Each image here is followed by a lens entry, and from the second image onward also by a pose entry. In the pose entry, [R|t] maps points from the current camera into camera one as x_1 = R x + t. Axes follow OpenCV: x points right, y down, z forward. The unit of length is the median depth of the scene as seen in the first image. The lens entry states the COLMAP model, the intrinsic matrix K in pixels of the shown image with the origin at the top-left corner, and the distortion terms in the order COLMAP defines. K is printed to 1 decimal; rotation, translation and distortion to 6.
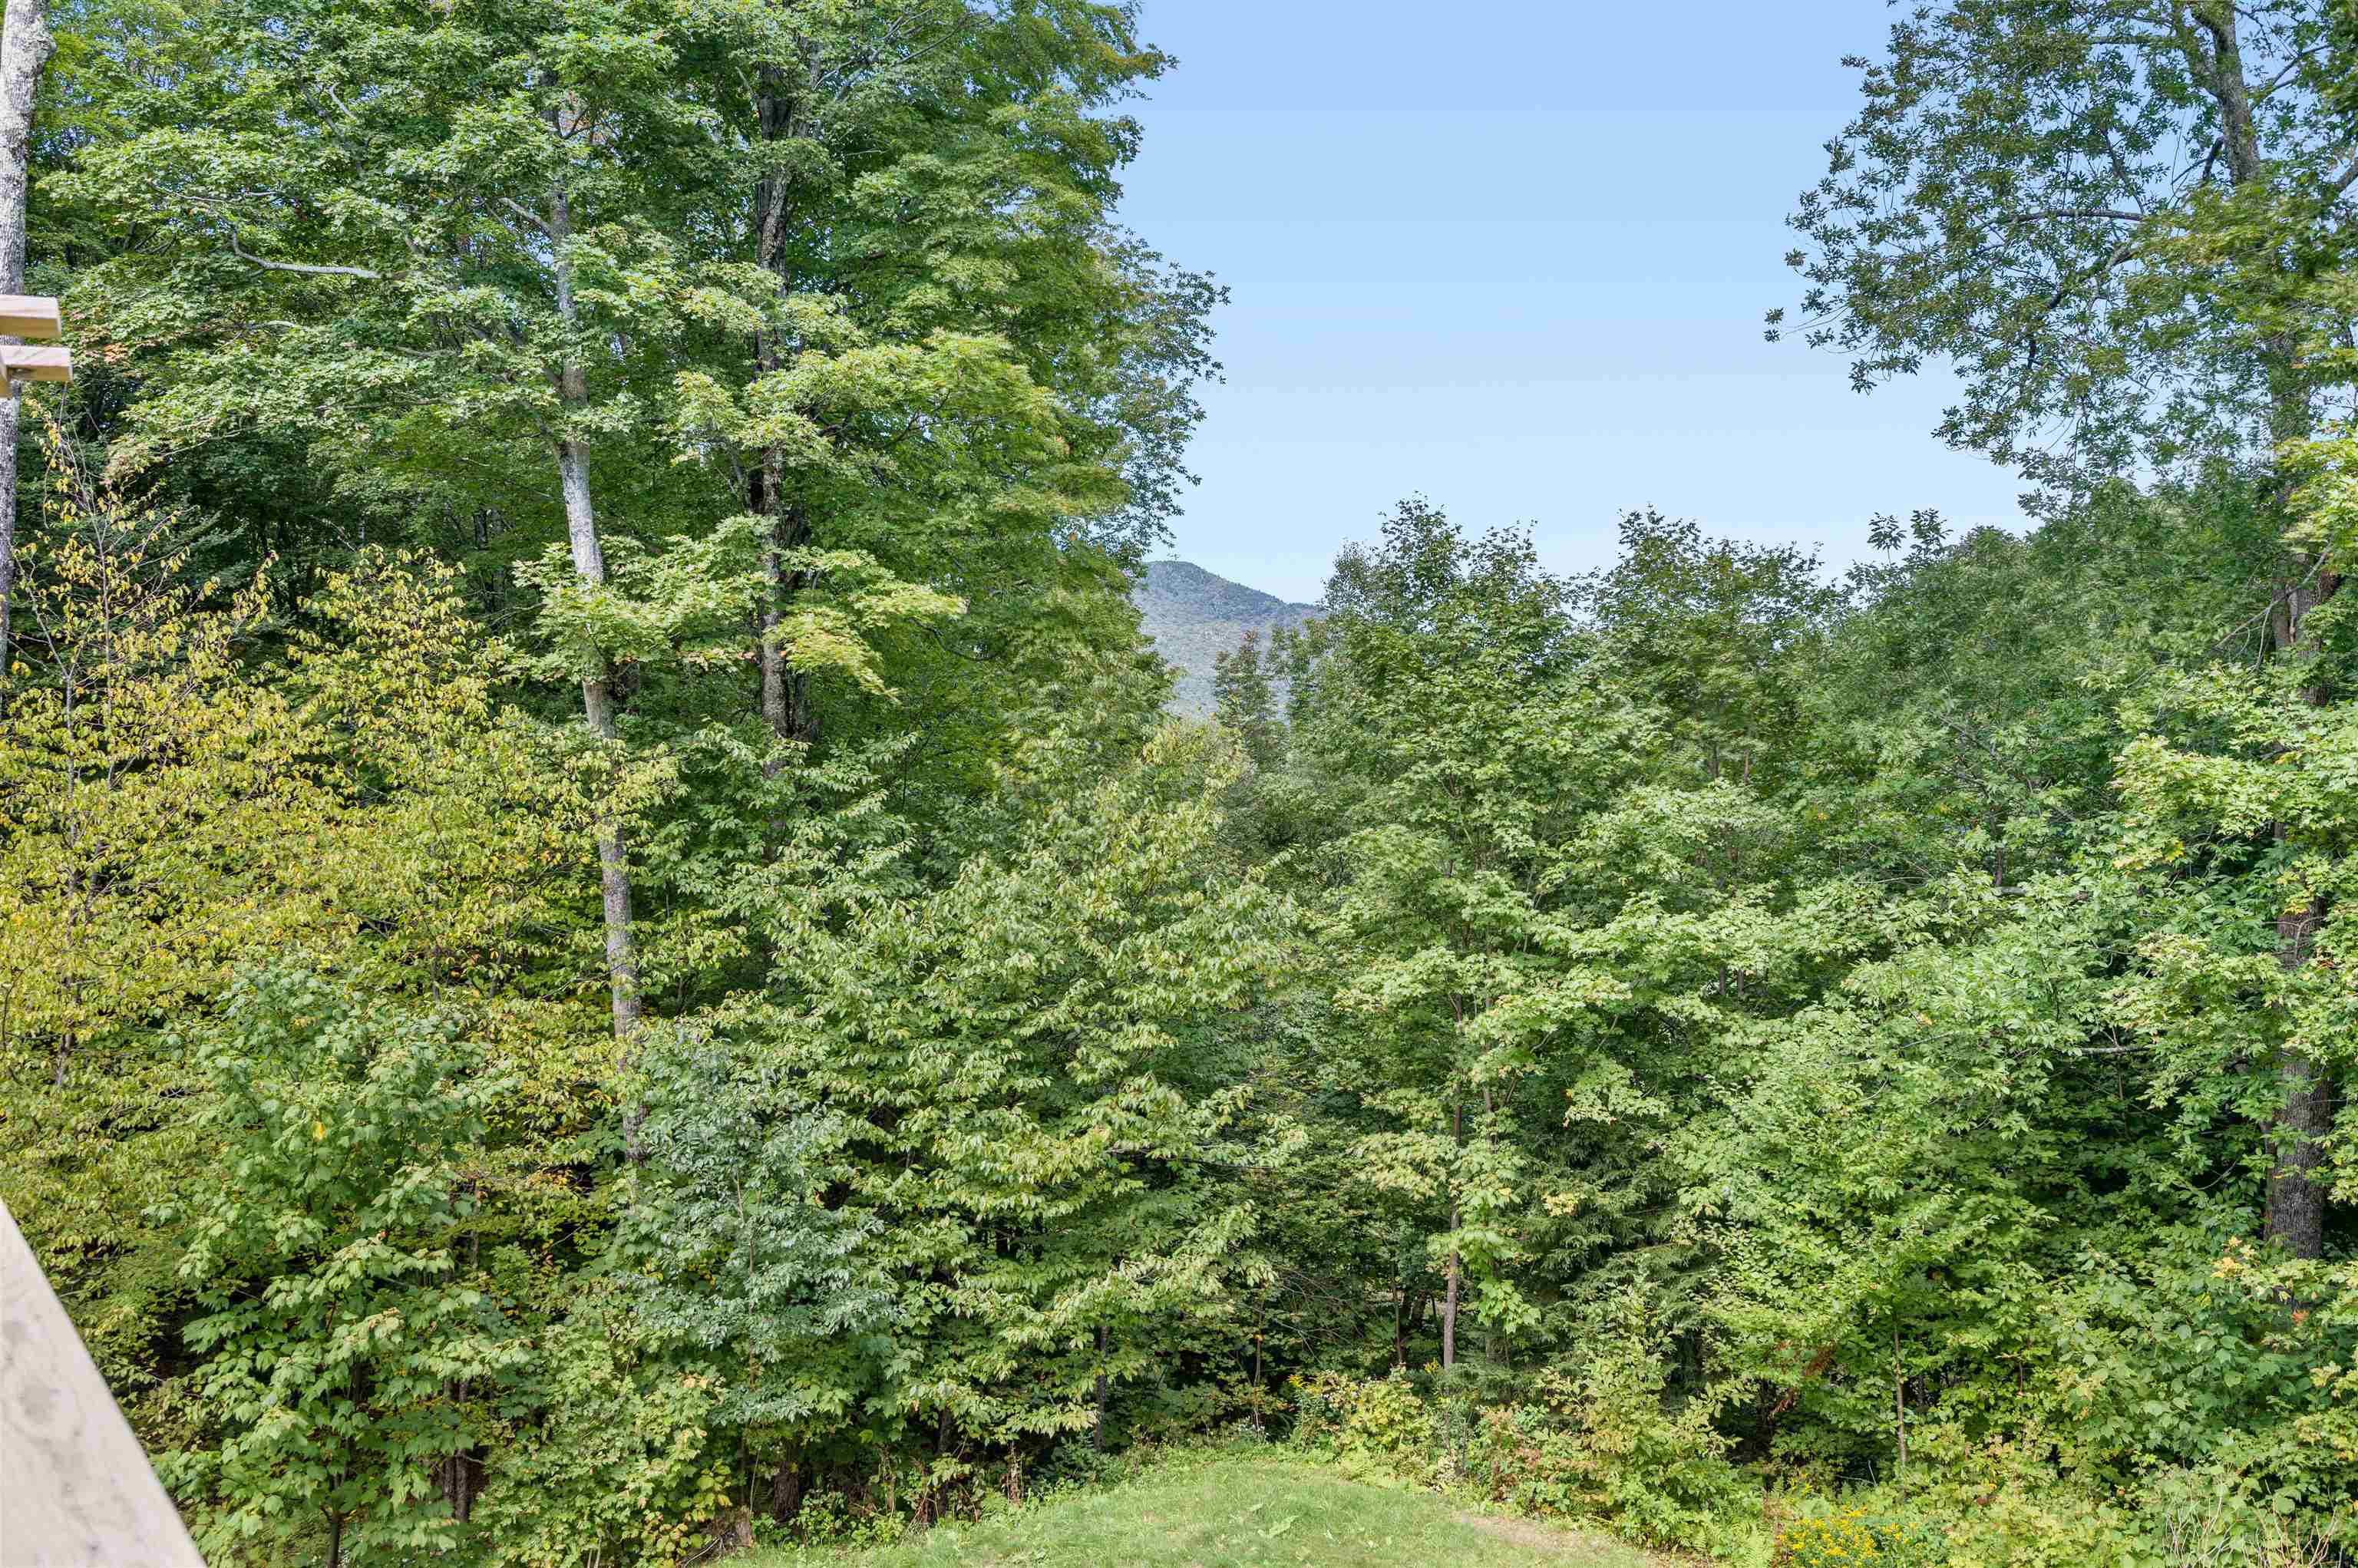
lens RADIAL K [[2004.6, 0, 1158.4], [0, 2004.6, 787.2], [0, 0, 1]] dist [-0.010130, 0.013932]
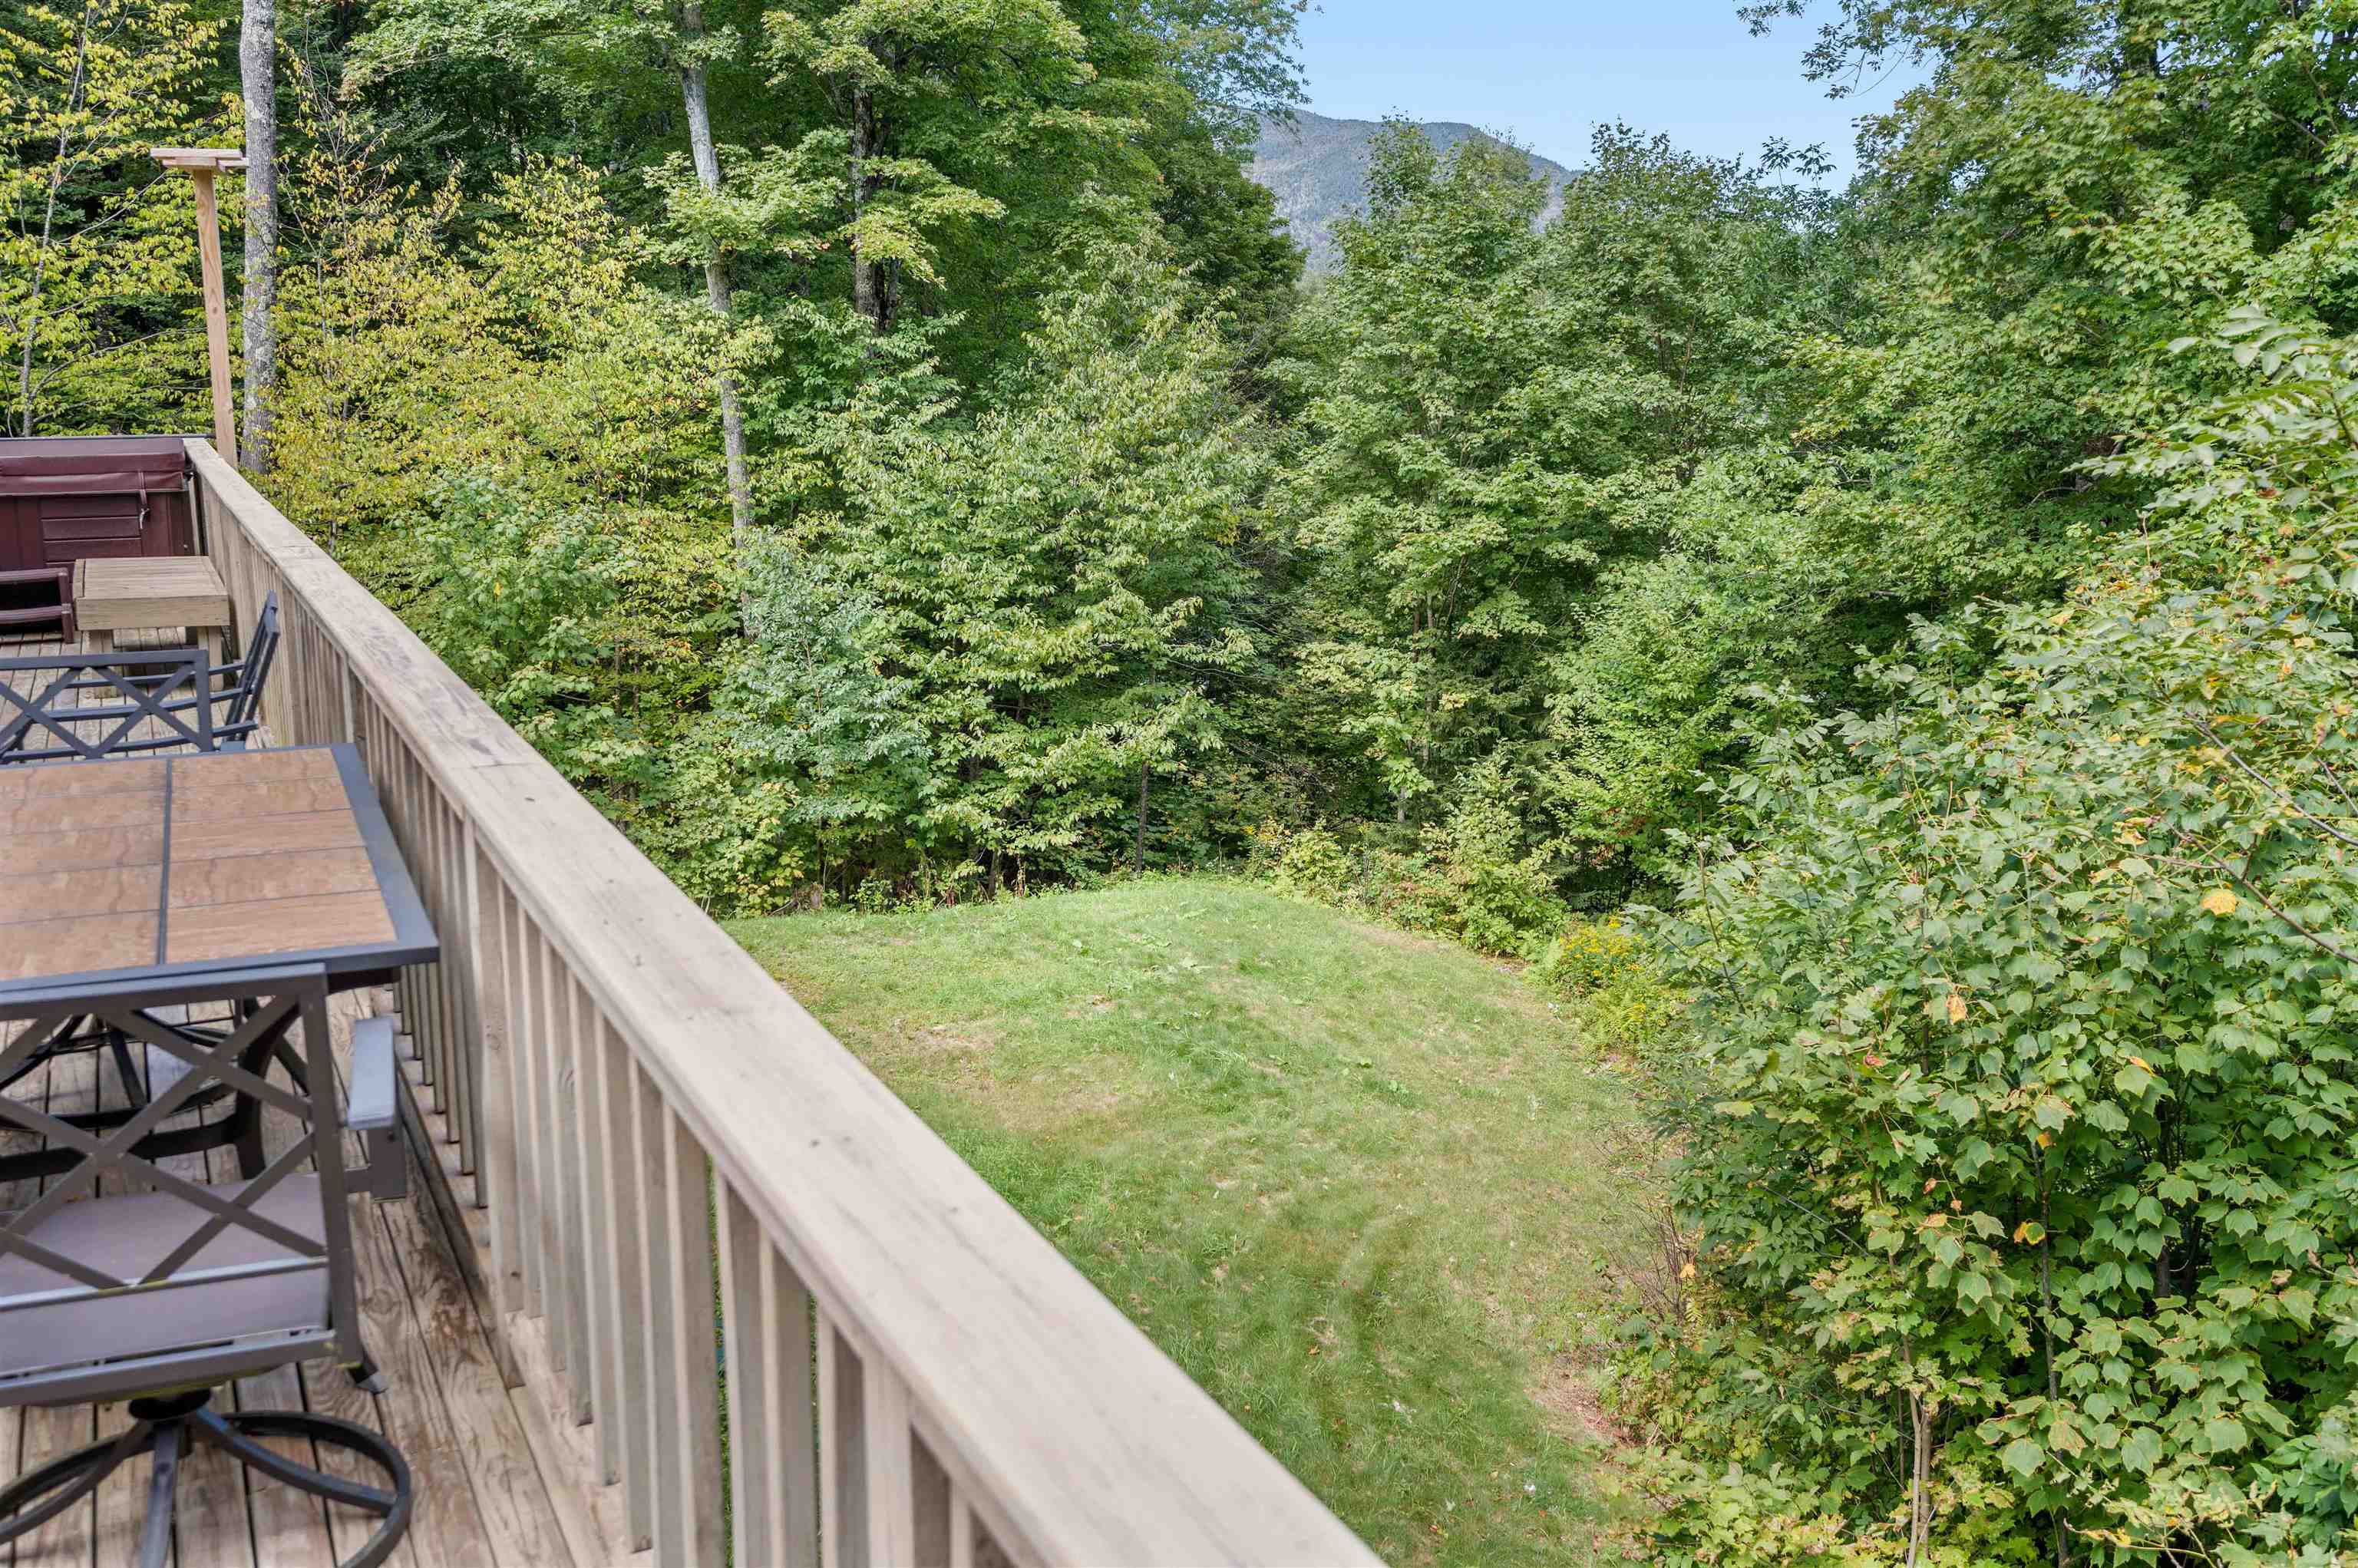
lens RADIAL K [[2004.6, 0, 1159.9], [0, 2004.6, 778.3], [0, 0, 1]] dist [-0.010130, 0.013932]
pose [[0.991657, 0.047972, -0.119647, 0.177836], [-0.022669, 0.978607, 0.204487, 0.000281], [0.126897, -0.200069, 0.971529, -0.280015]]
